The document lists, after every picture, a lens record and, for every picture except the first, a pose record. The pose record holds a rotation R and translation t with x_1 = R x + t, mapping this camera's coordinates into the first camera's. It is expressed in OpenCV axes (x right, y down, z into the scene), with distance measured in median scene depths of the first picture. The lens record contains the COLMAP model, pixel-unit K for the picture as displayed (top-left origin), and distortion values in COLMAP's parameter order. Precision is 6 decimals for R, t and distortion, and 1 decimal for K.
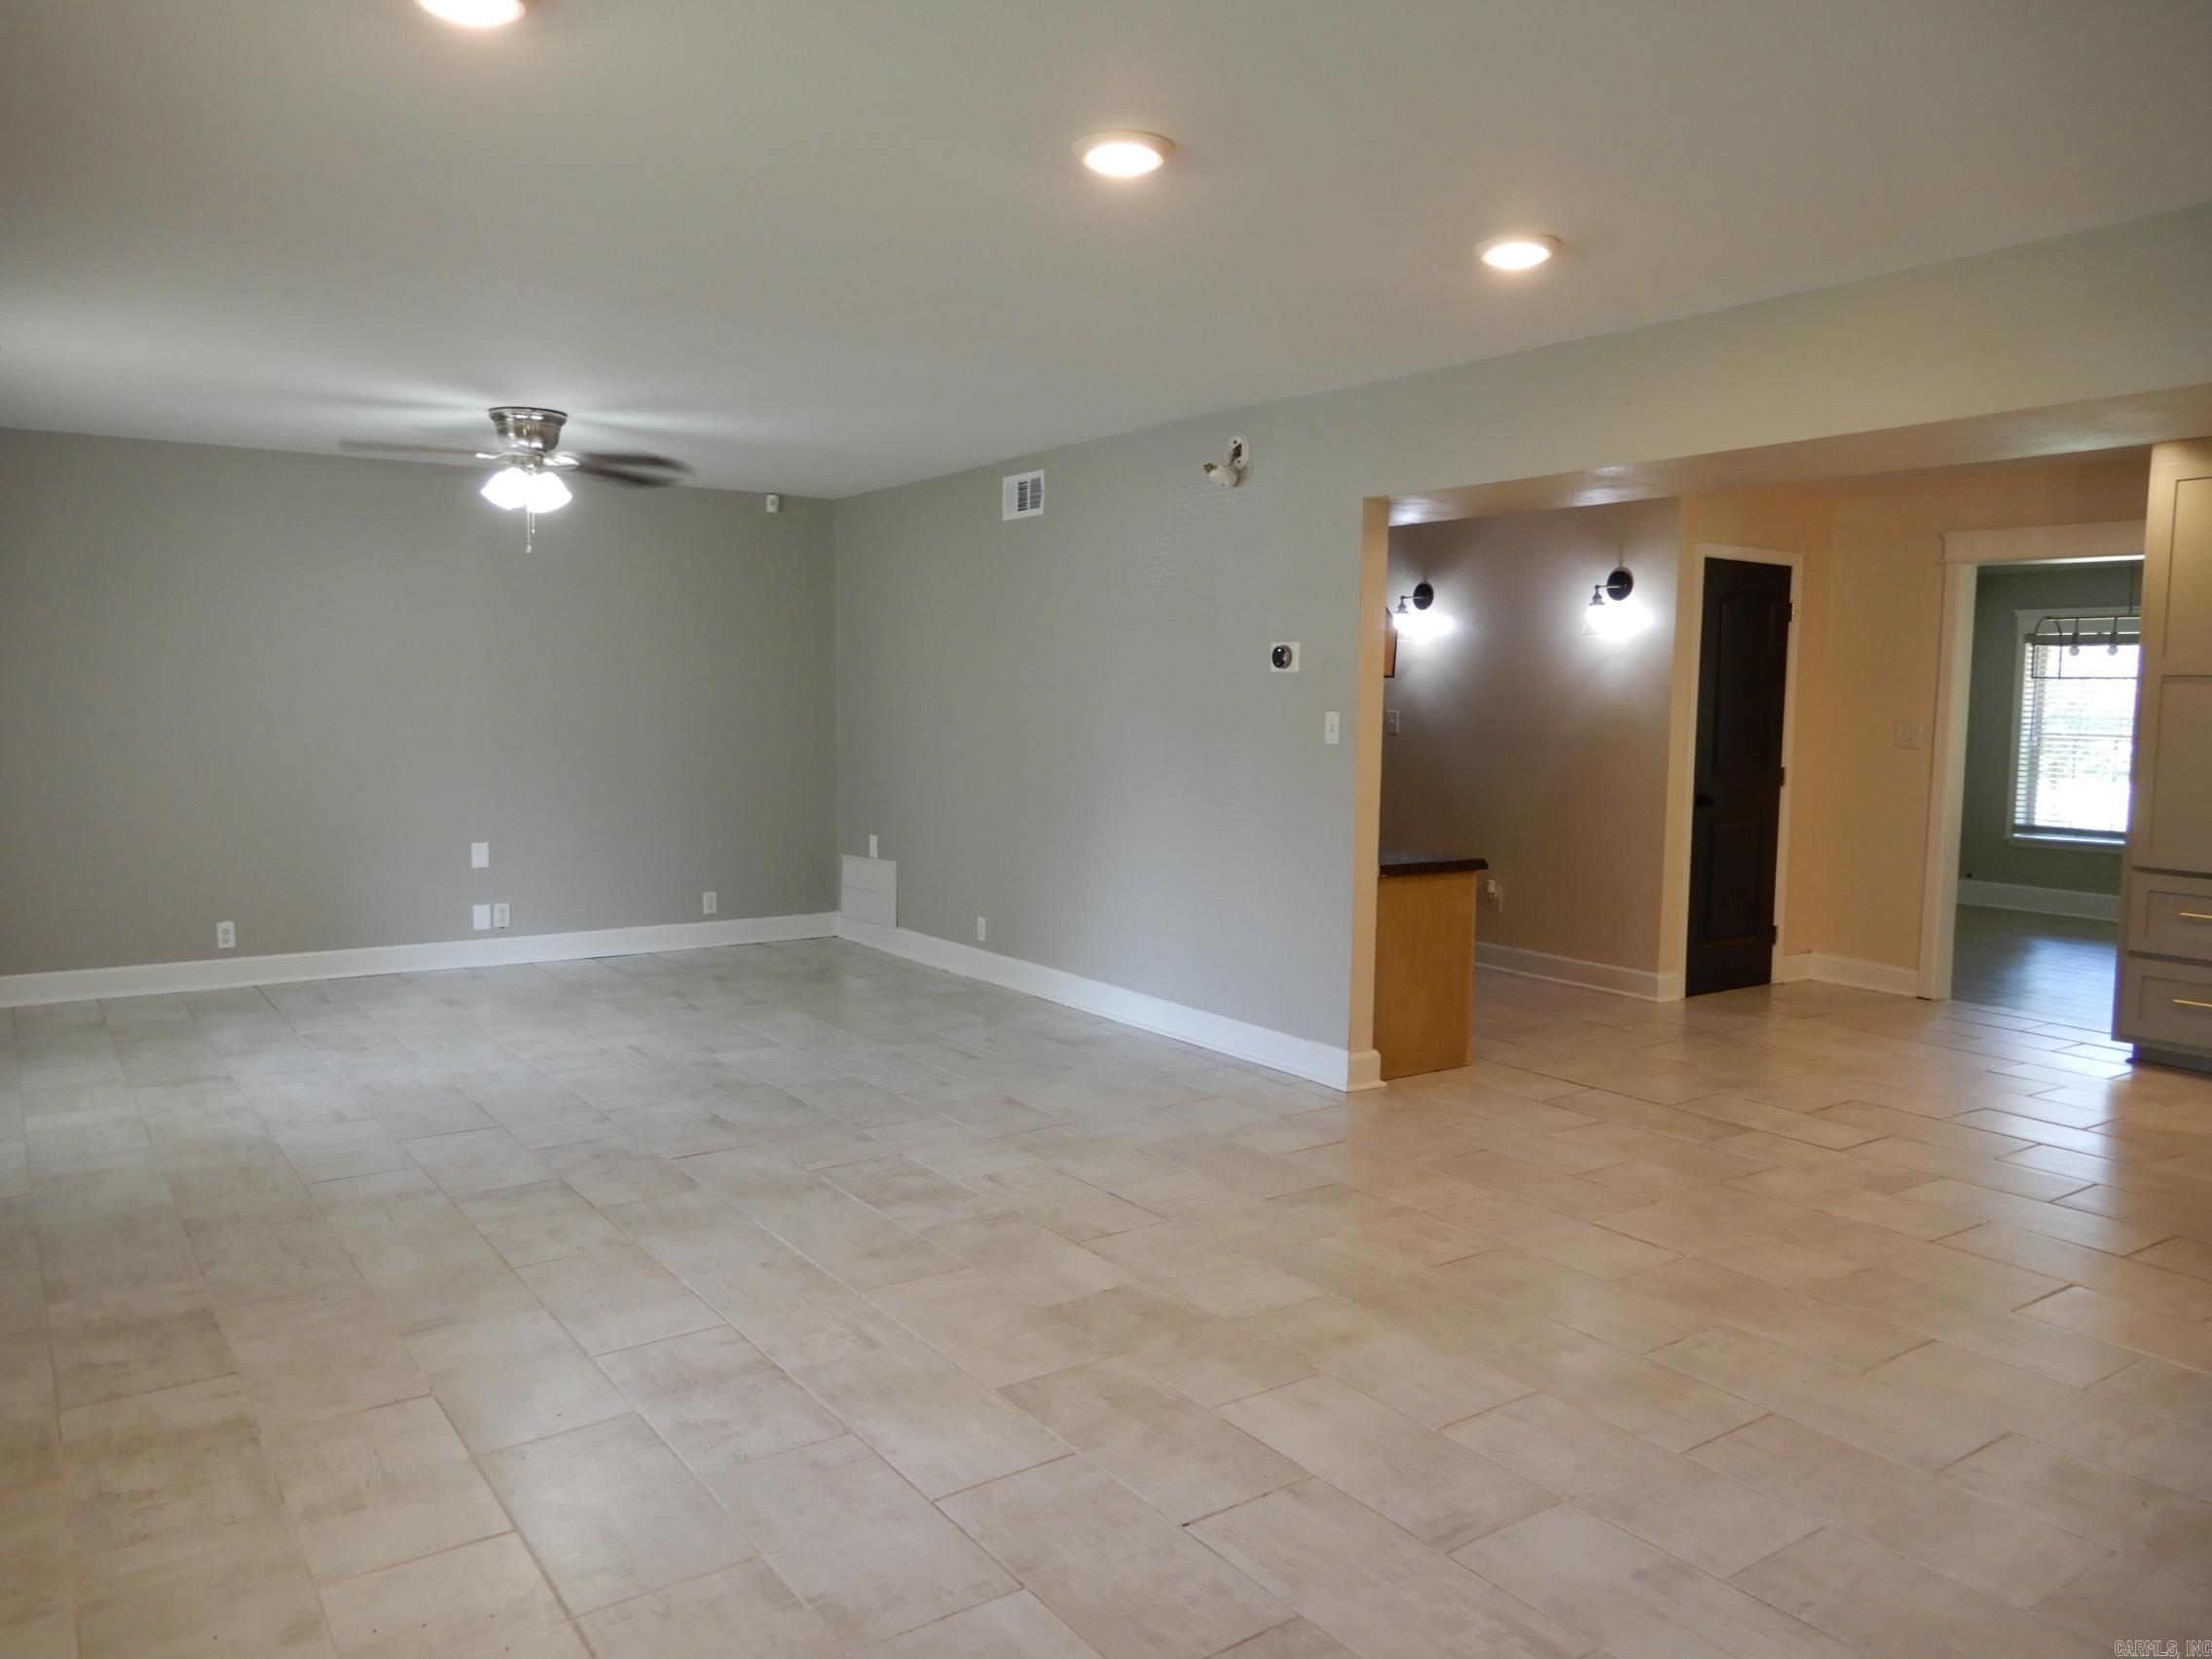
lens RADIAL K [[1561.1, 0, 1106.0], [0, 1561.1, 829.5], [0, 0, 1]] dist [-0.000384, 0.001981]
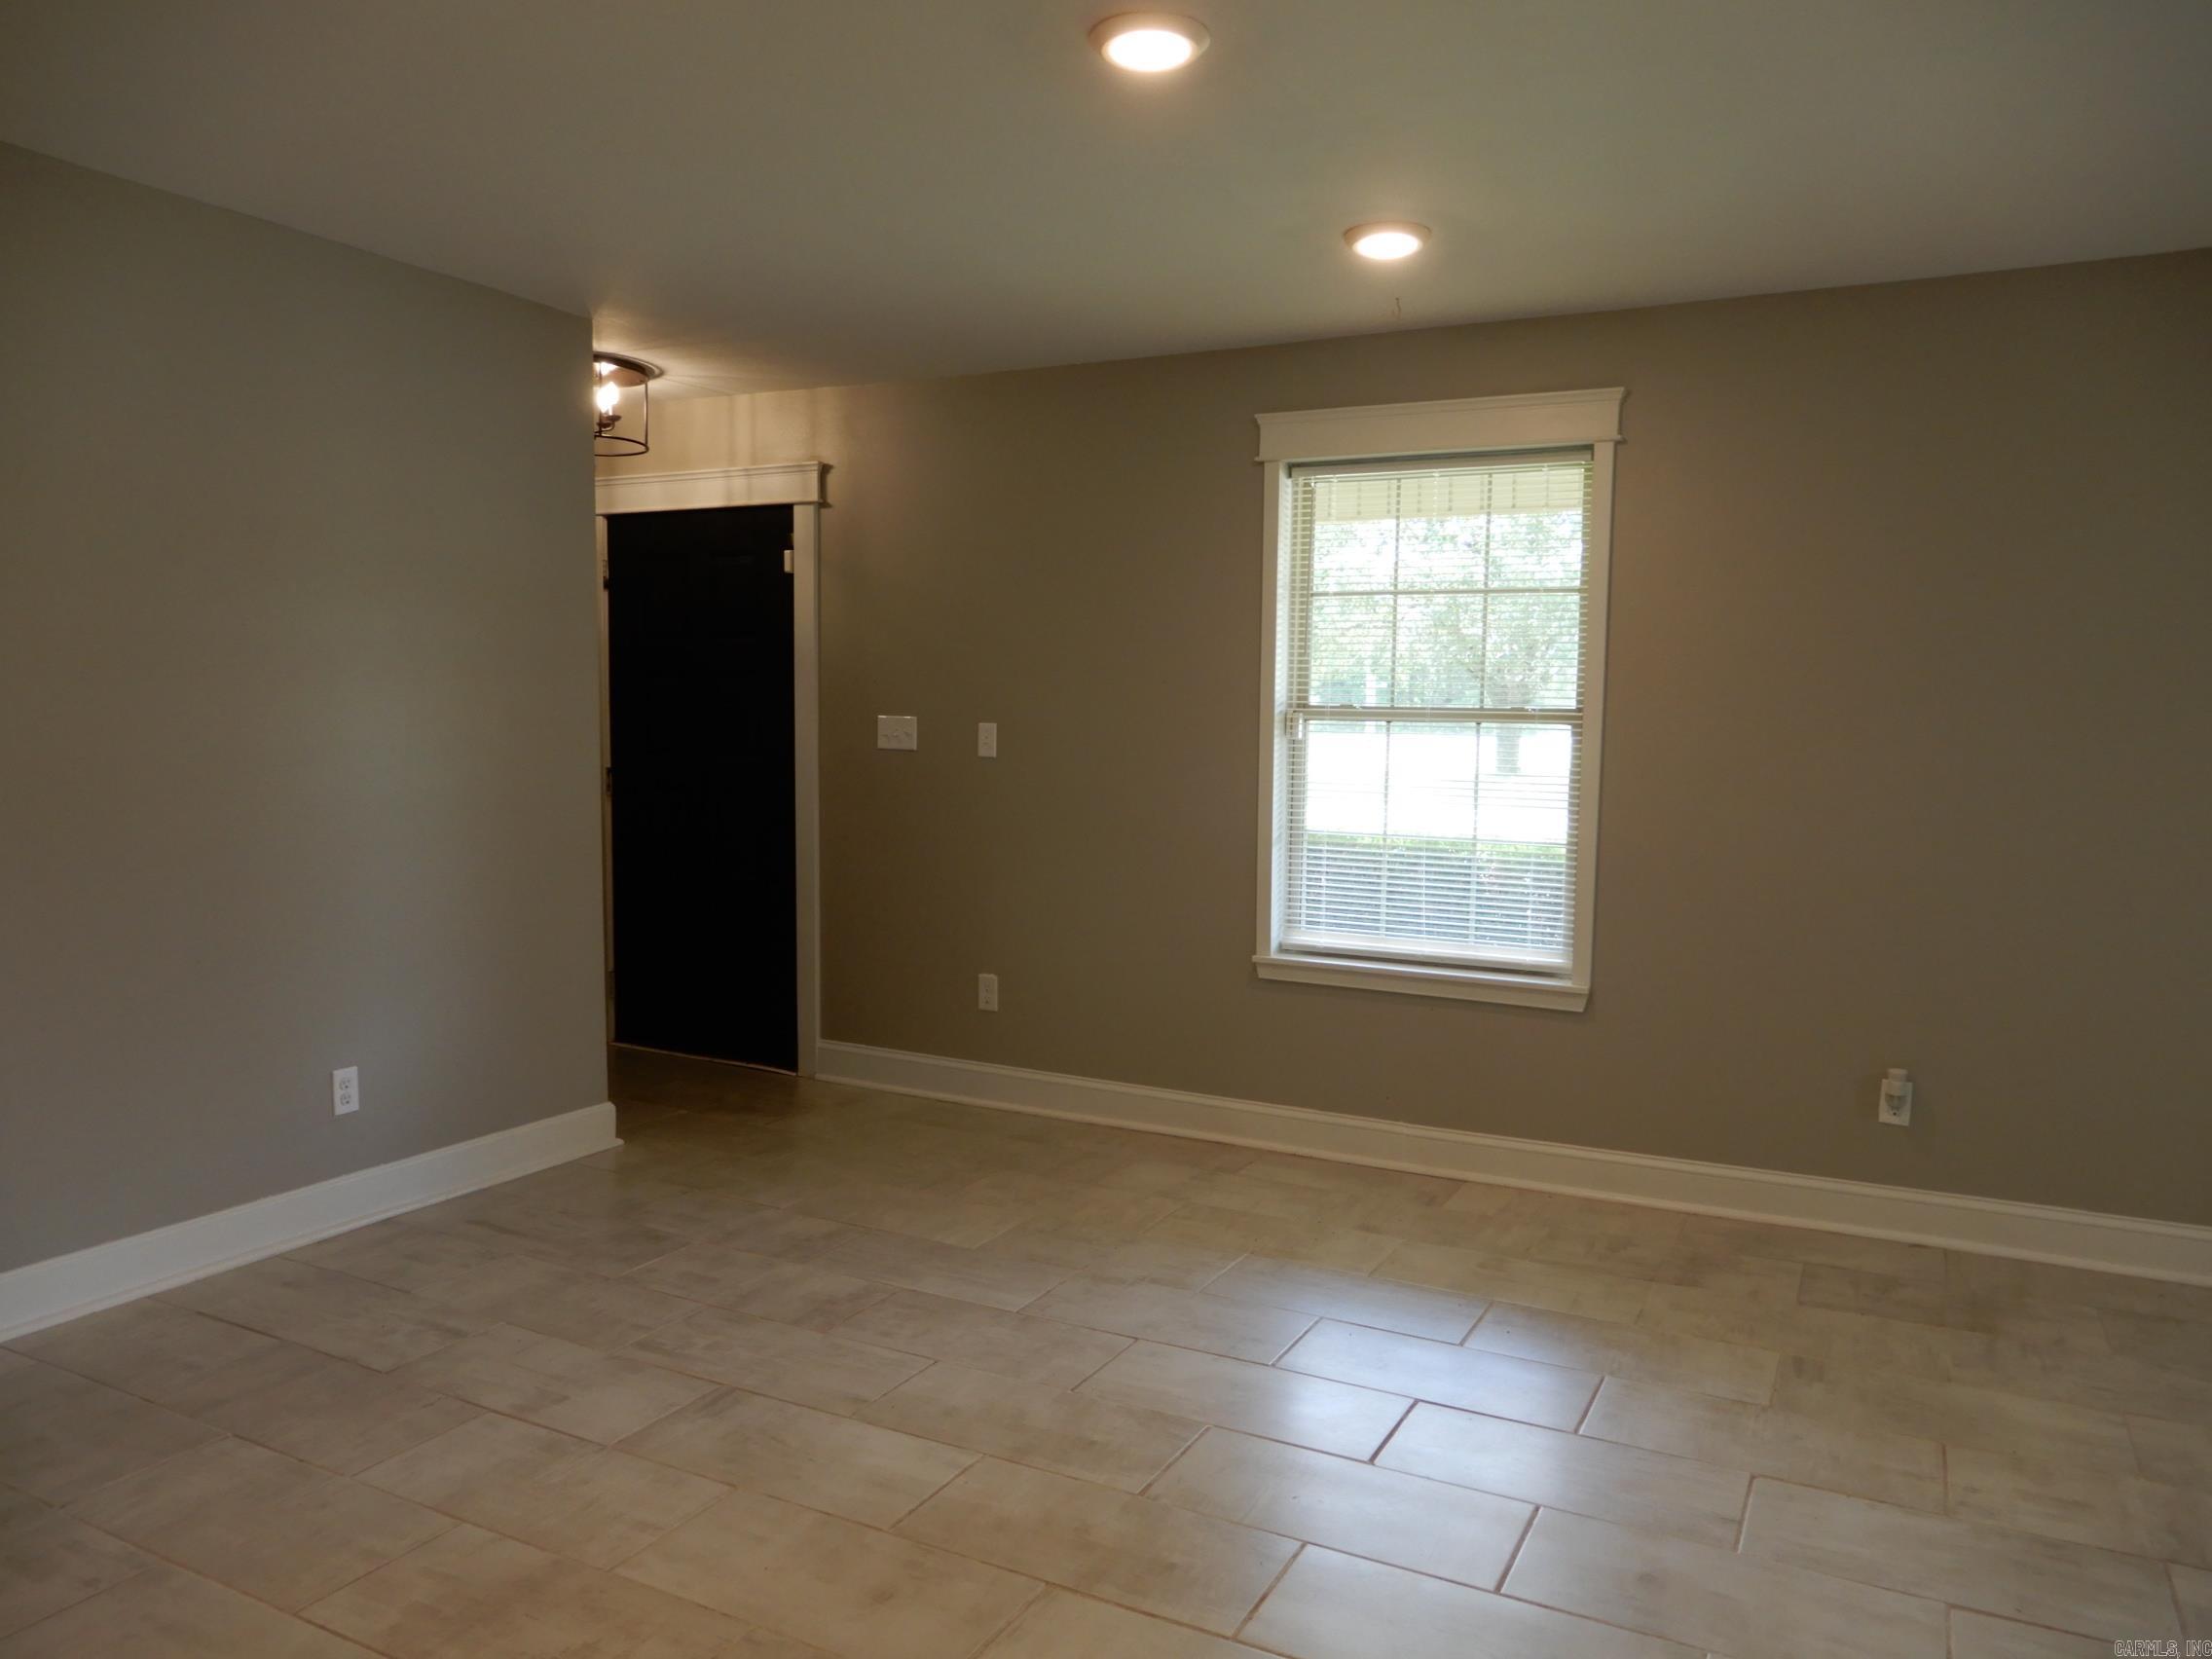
lens RADIAL K [[1561.1, 0, 1106.0], [0, 1561.1, 829.5], [0, 0, 1]] dist [-0.000384, 0.001981]
pose [[-0.888011, 0.014998, -0.459578, 0.452151], [-0.060987, 0.986797, 0.150044, -0.147254], [0.455760, 0.161269, -0.875371, 1.910550]]
